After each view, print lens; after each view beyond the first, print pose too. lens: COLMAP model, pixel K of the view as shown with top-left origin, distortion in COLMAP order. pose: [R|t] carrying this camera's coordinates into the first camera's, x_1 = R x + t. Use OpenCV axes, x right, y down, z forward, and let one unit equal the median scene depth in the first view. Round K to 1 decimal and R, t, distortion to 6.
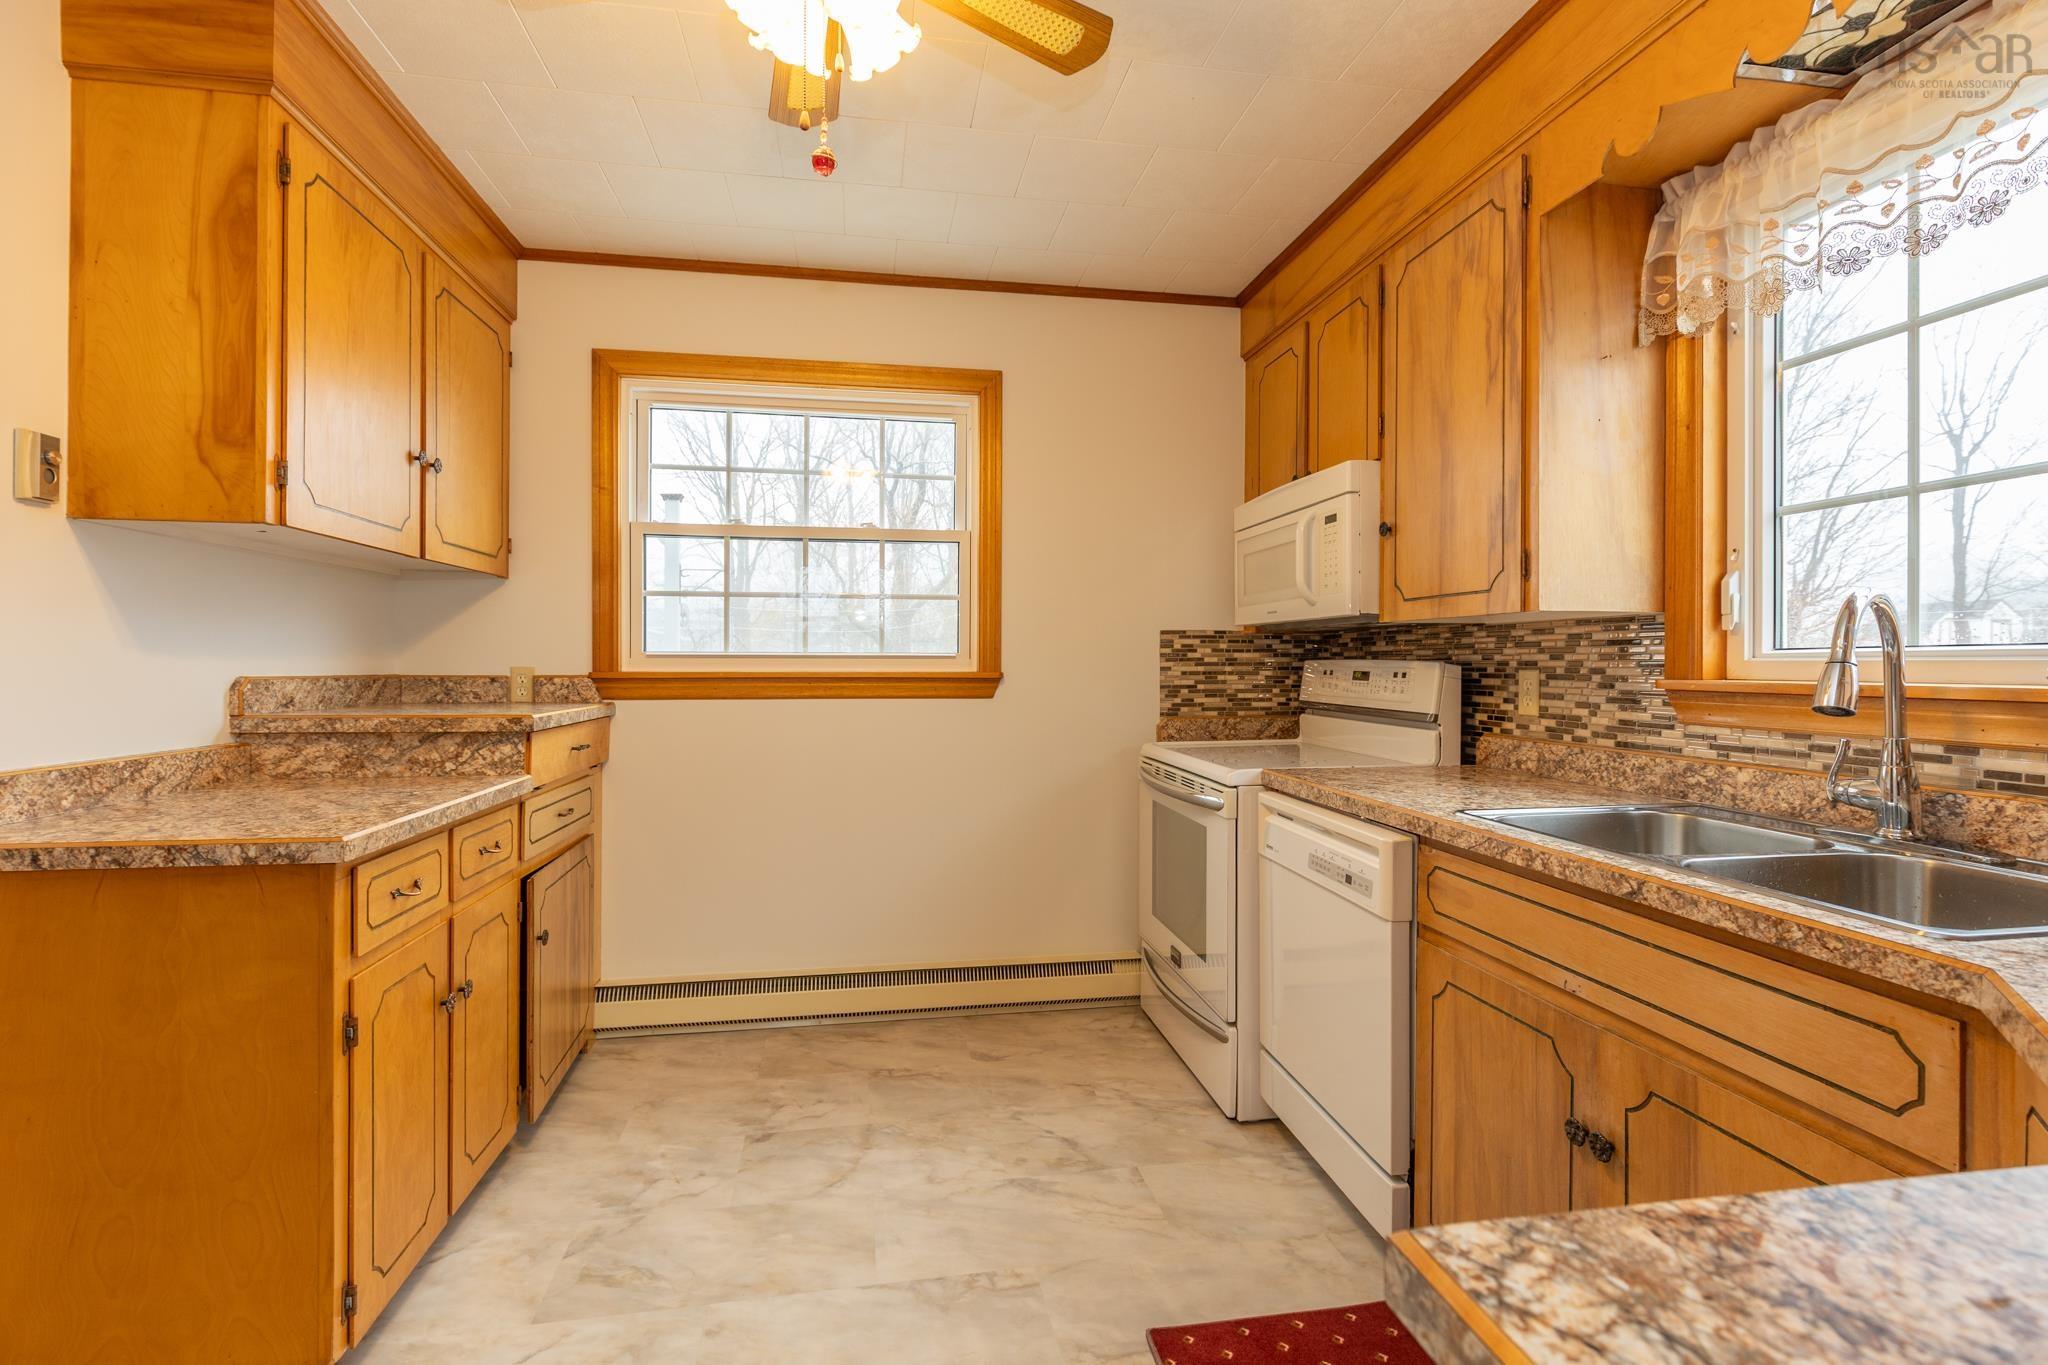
lens RADIAL K [[923.8, 0, 1016.5], [0, 923.8, 656.1], [0, 0, 1]] dist [0.001190, -0.000197]
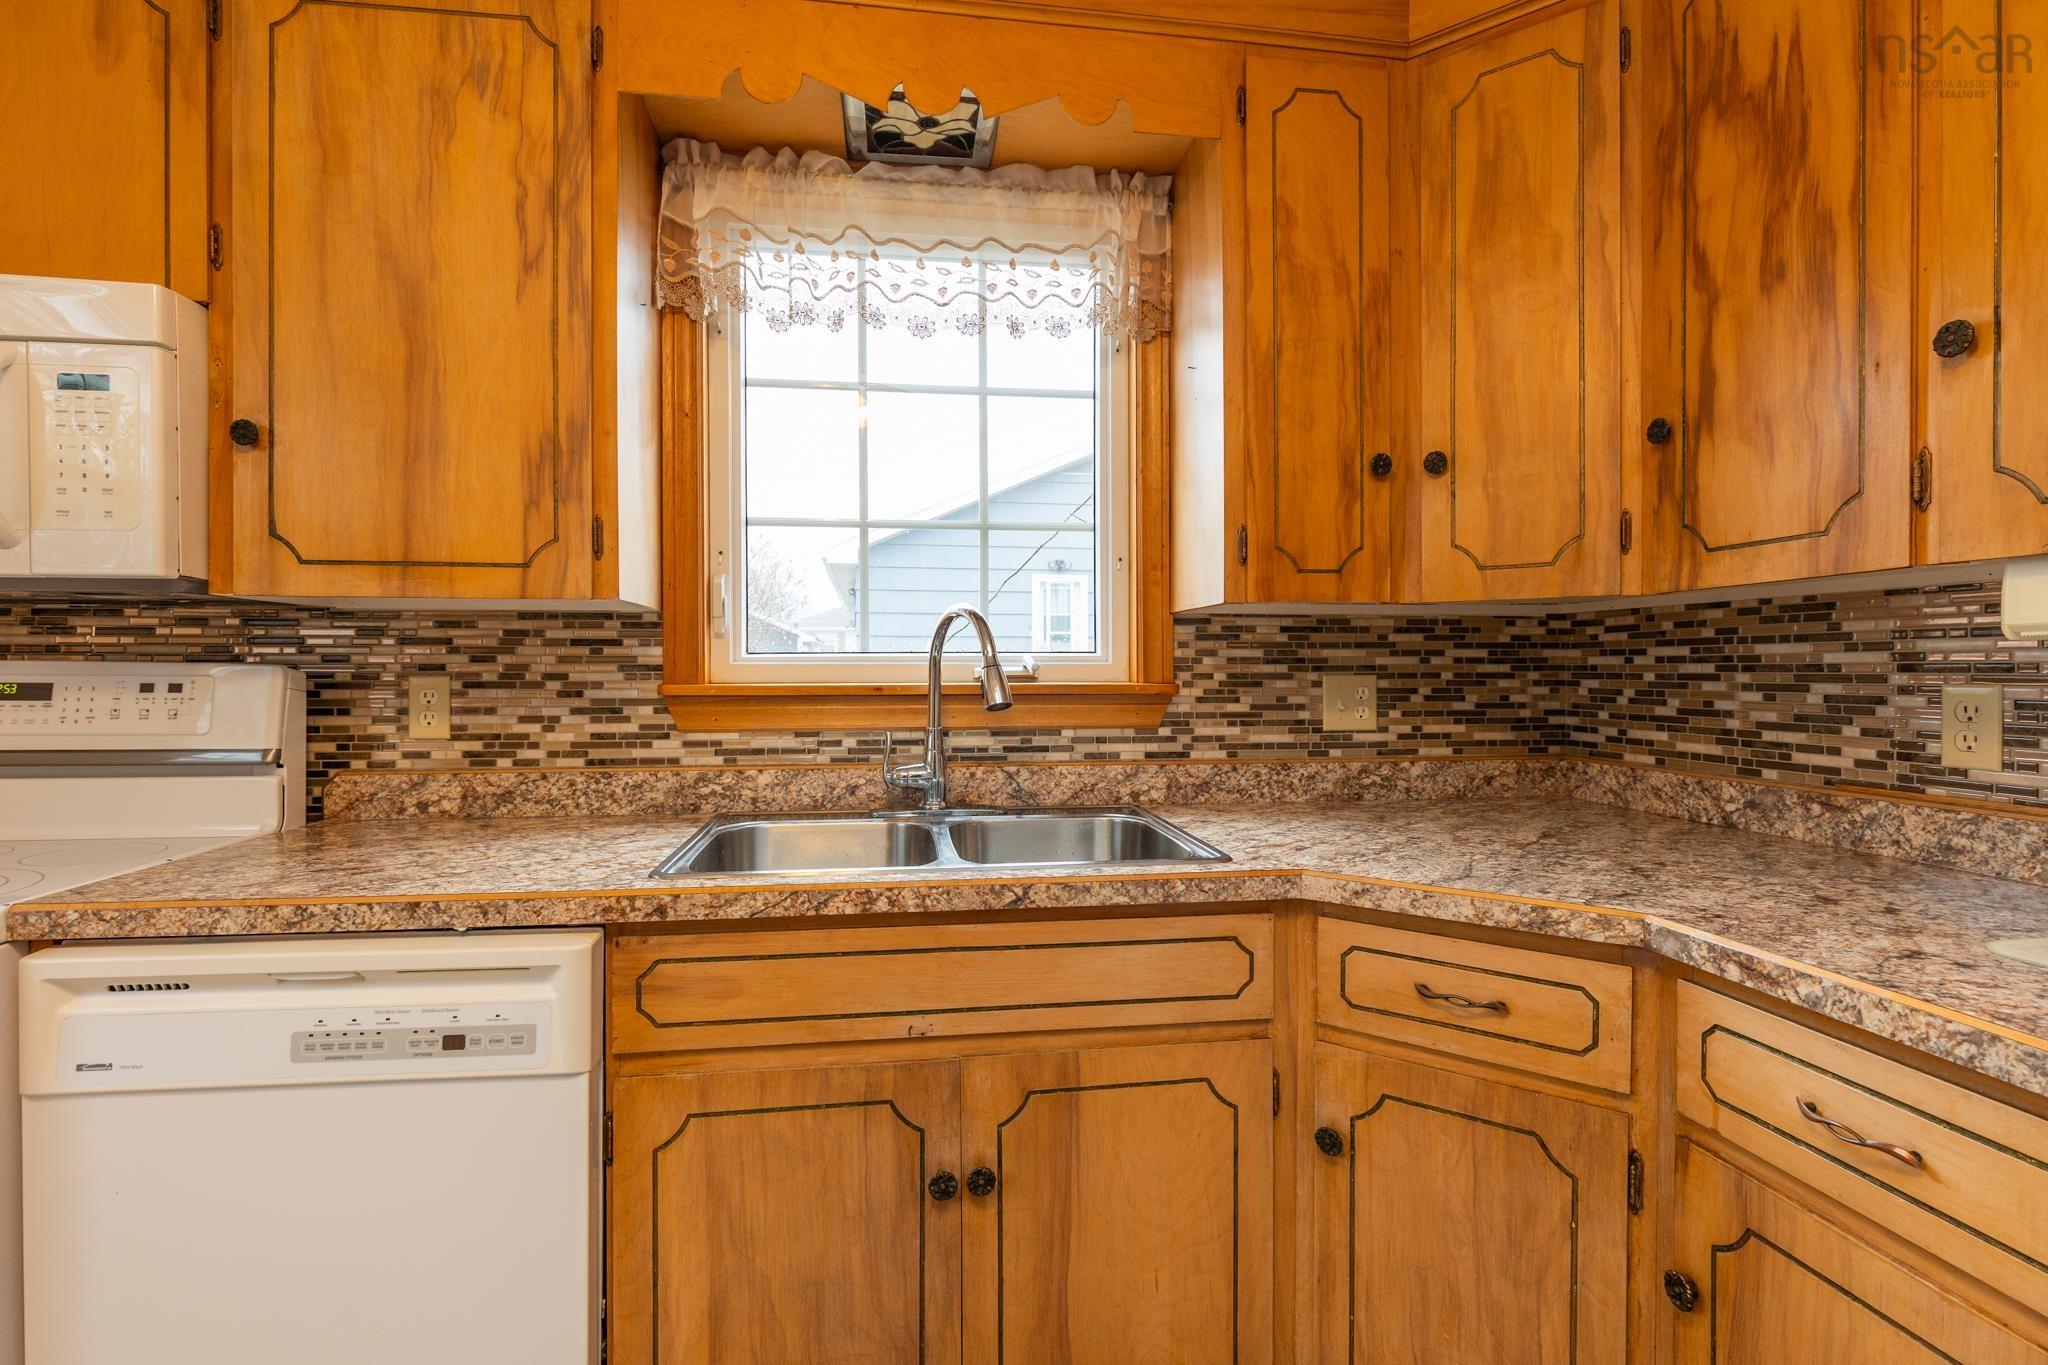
lens RADIAL K [[941.8, 0, 1024.6], [0, 941.8, 671.4], [0, 0, 1]] dist [0.003245, -0.001348]
pose [[0.027719, -0.006329, 0.999596, -0.210704], [-0.006451, 0.999958, 0.006510, 0.003809], [-0.999595, -0.006629, 0.027677, 0.609070]]
